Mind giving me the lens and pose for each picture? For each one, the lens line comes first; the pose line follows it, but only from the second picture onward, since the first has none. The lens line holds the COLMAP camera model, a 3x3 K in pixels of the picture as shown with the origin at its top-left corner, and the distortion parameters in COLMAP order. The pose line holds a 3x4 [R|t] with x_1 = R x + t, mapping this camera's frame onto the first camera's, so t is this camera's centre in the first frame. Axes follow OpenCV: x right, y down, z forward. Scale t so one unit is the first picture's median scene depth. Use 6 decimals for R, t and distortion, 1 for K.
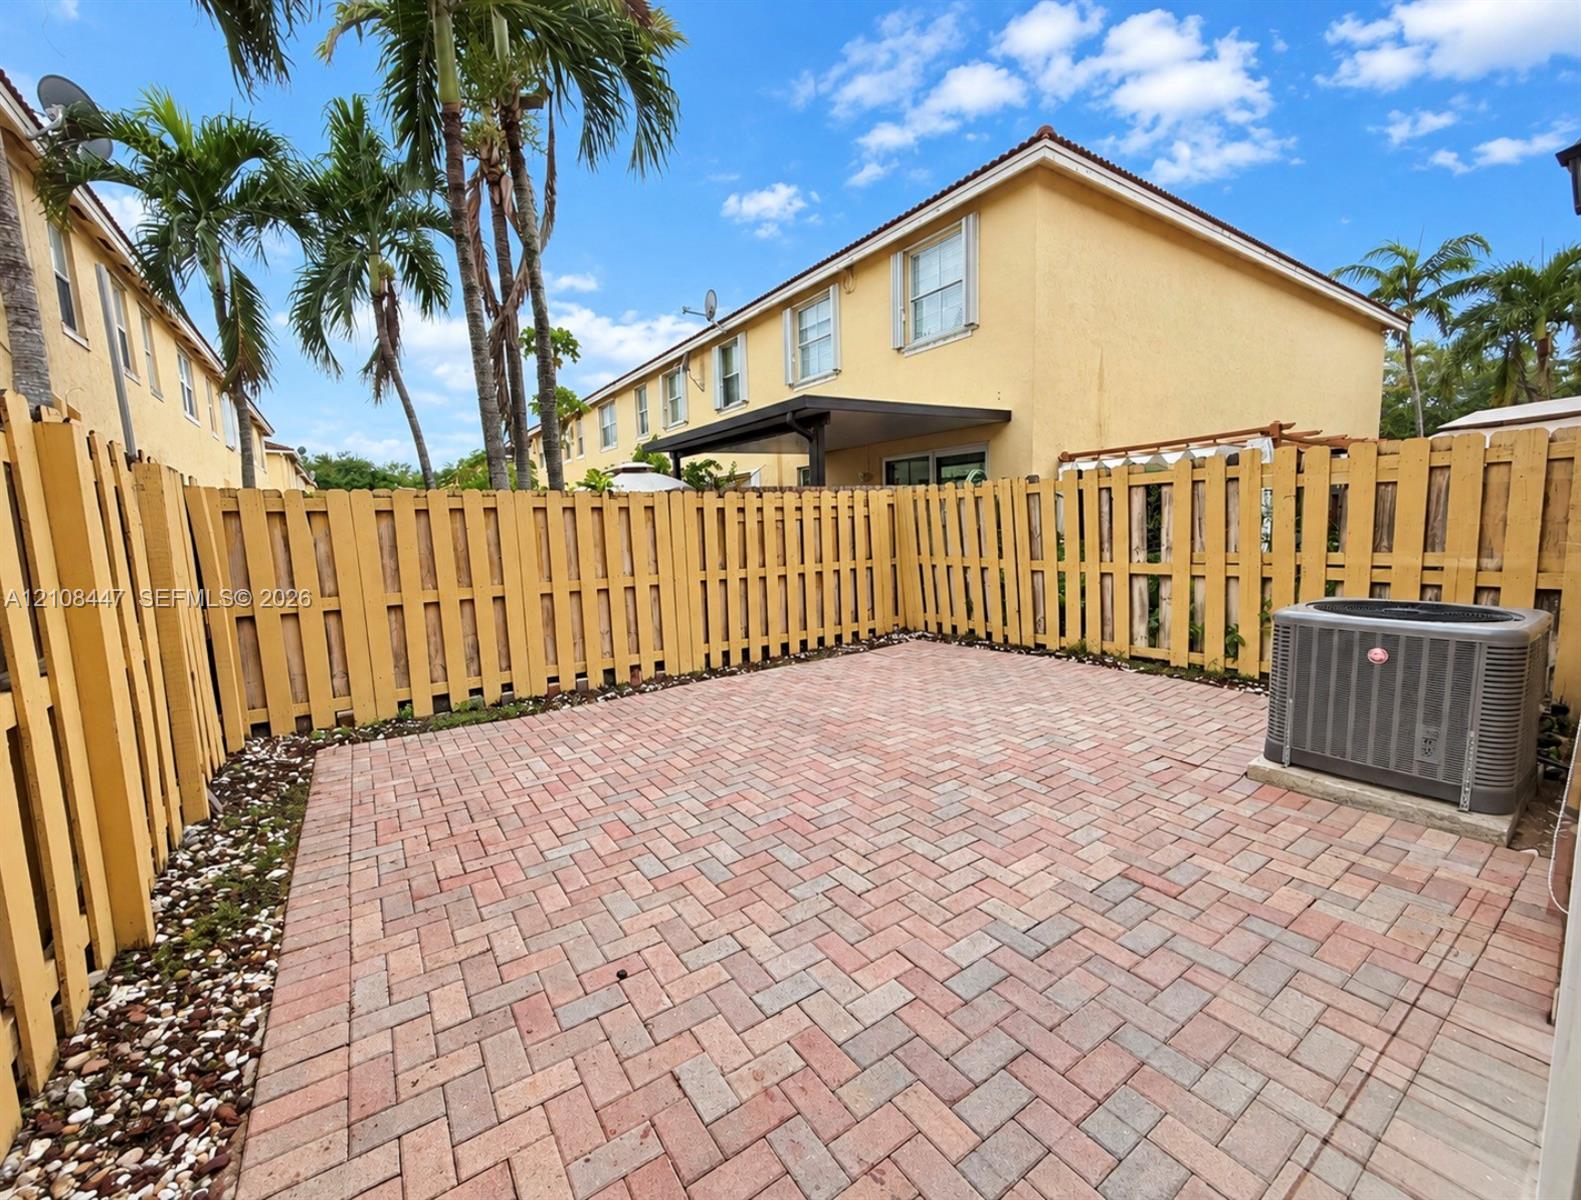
lens RADIAL K [[627.7, 0, 784.5], [0, 627.7, 595.9], [0, 0, 1]] dist [0.031840, -0.012645]
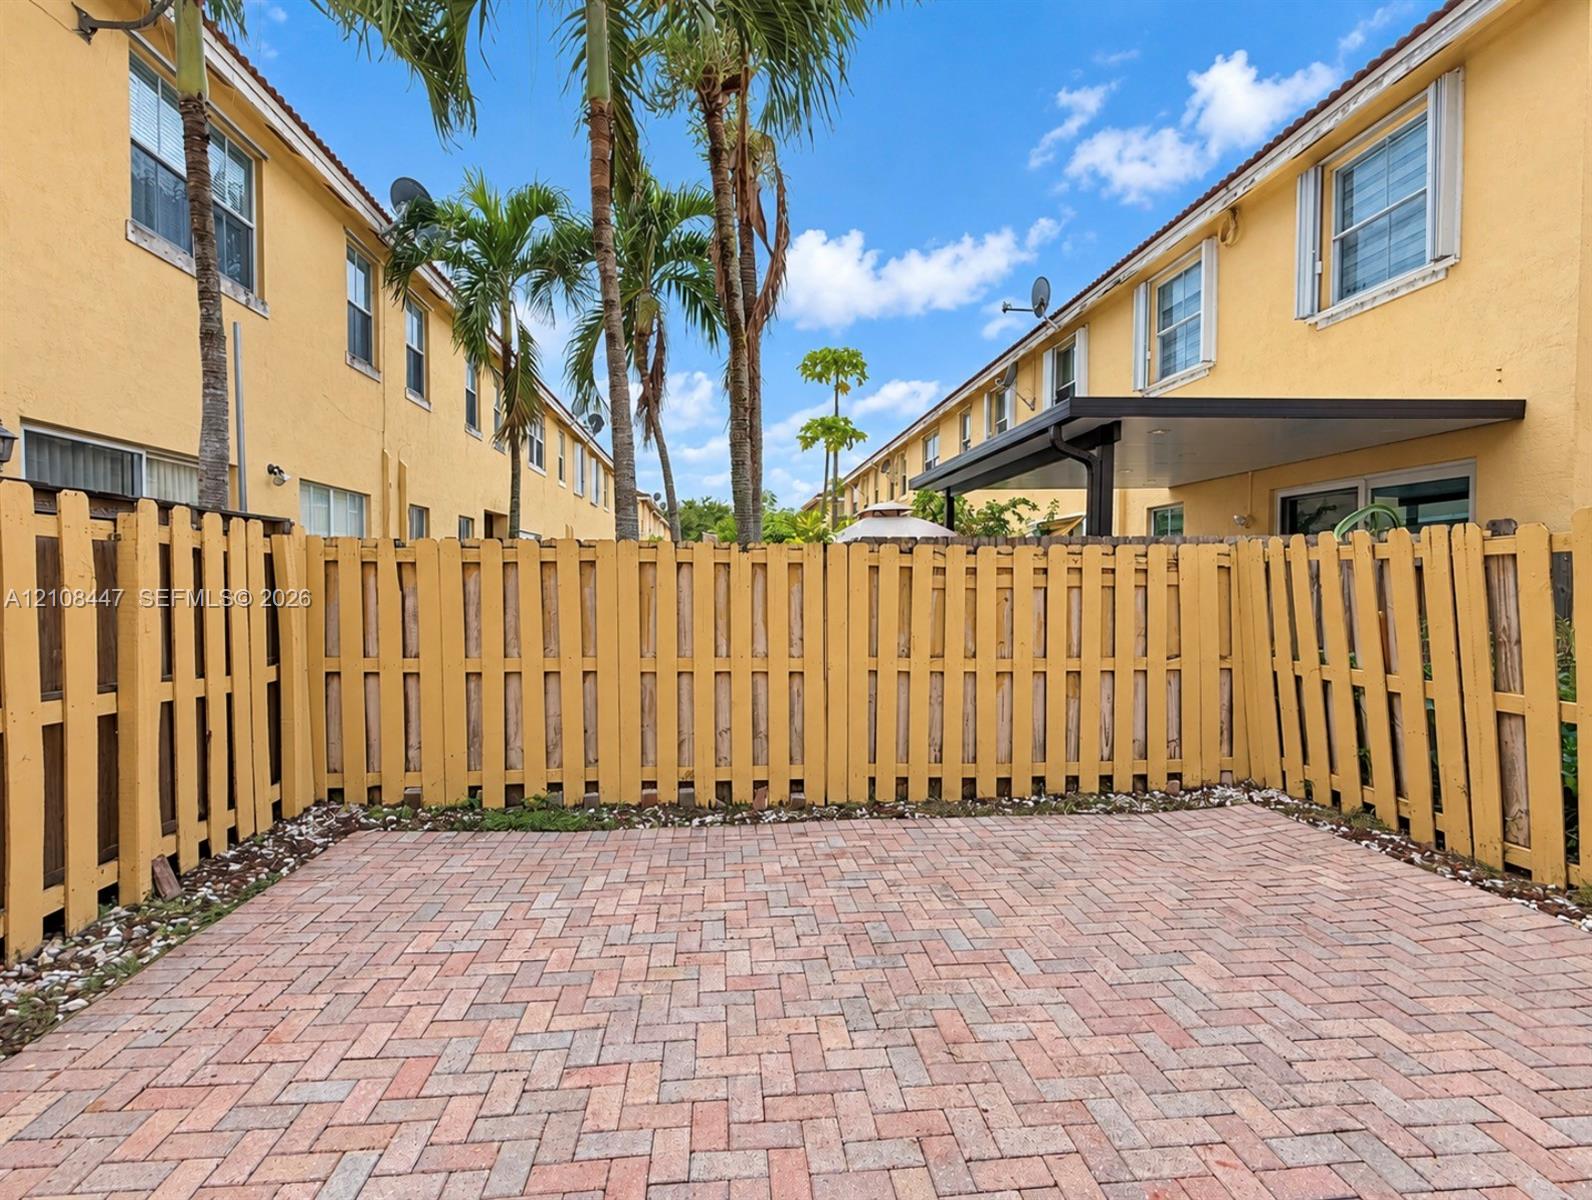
lens RADIAL K [[768.9, 0, 800.4], [0, 768.9, 603.9], [0, 0, 1]] dist [0.000446, 0.000189]
pose [[0.880331, 0.049163, -0.471805, 0.188206], [-0.086438, 0.994588, -0.057644, -0.040093], [0.466417, 0.091527, 0.879817, 0.208170]]
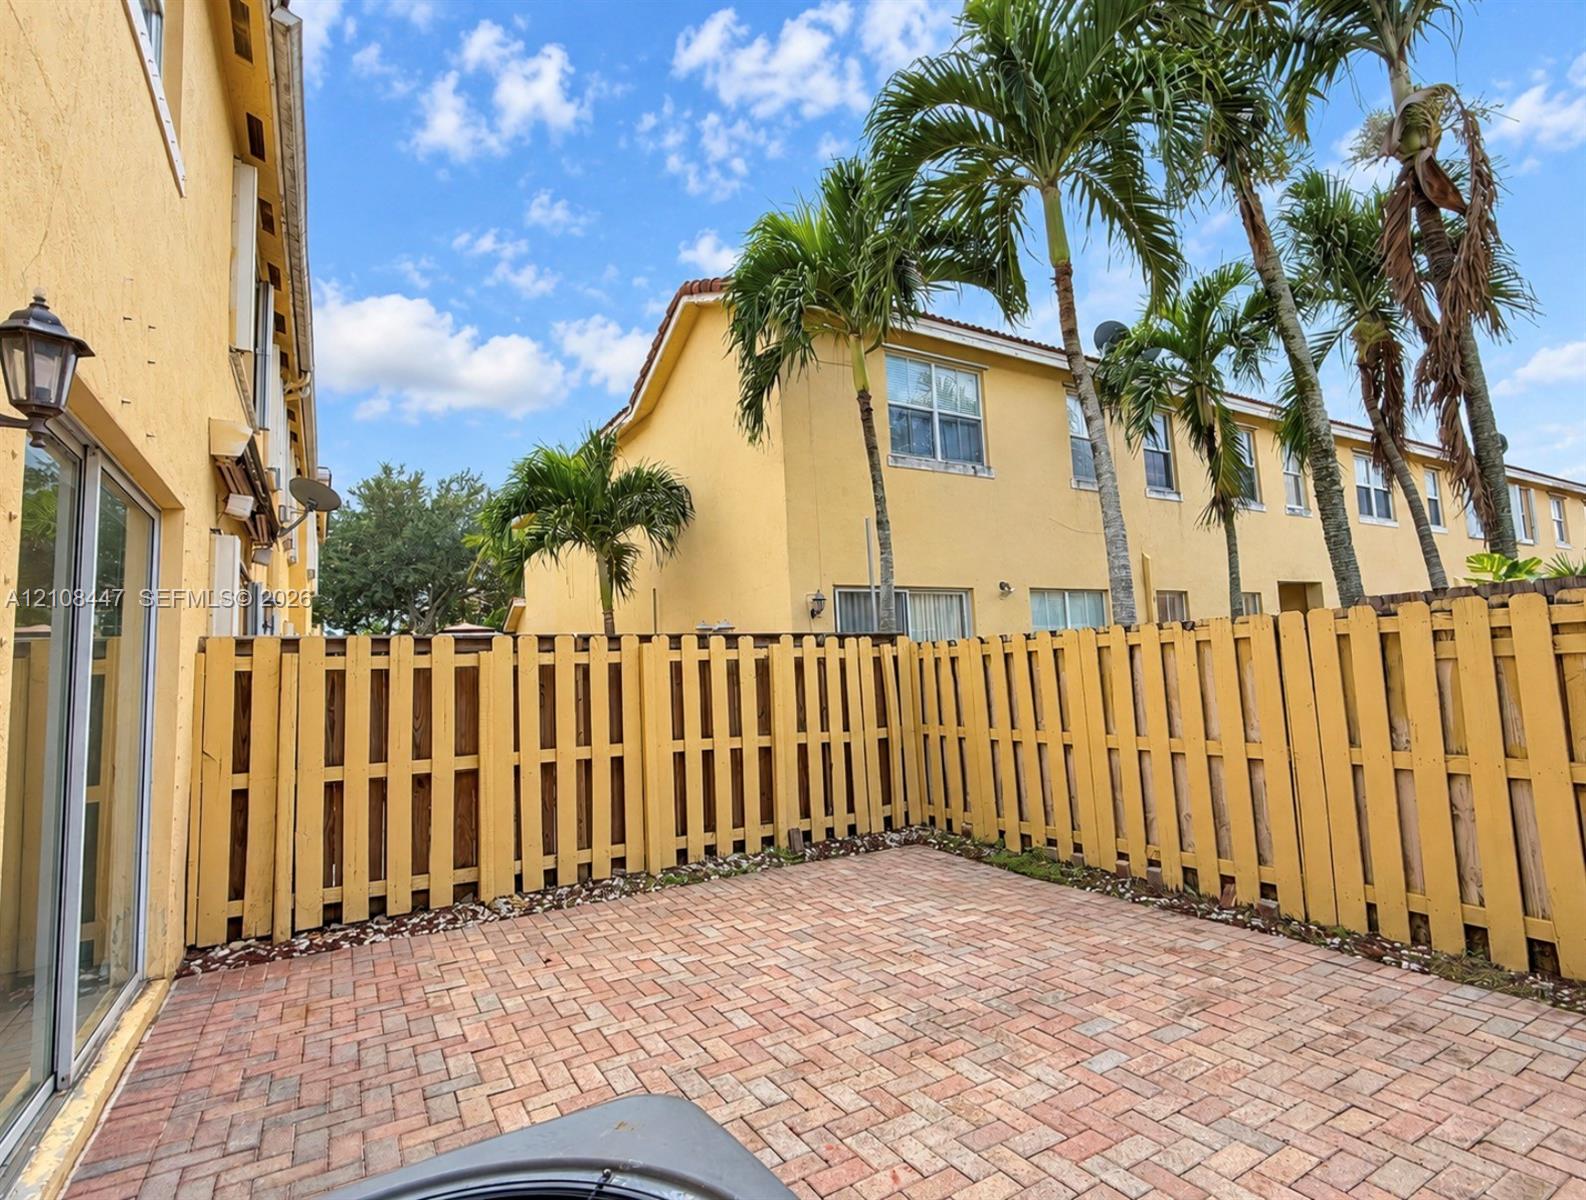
lens RADIAL K [[777.3, 0, 793.0], [0, 777.3, 600.0], [0, 0, 1]] dist [-0.000859, 0.000361]
pose [[-0.048685, -0.062064, -0.996884, 0.562698], [-0.071019, 0.995756, -0.058526, -0.089630], [0.996286, 0.067949, -0.052886, 0.515478]]
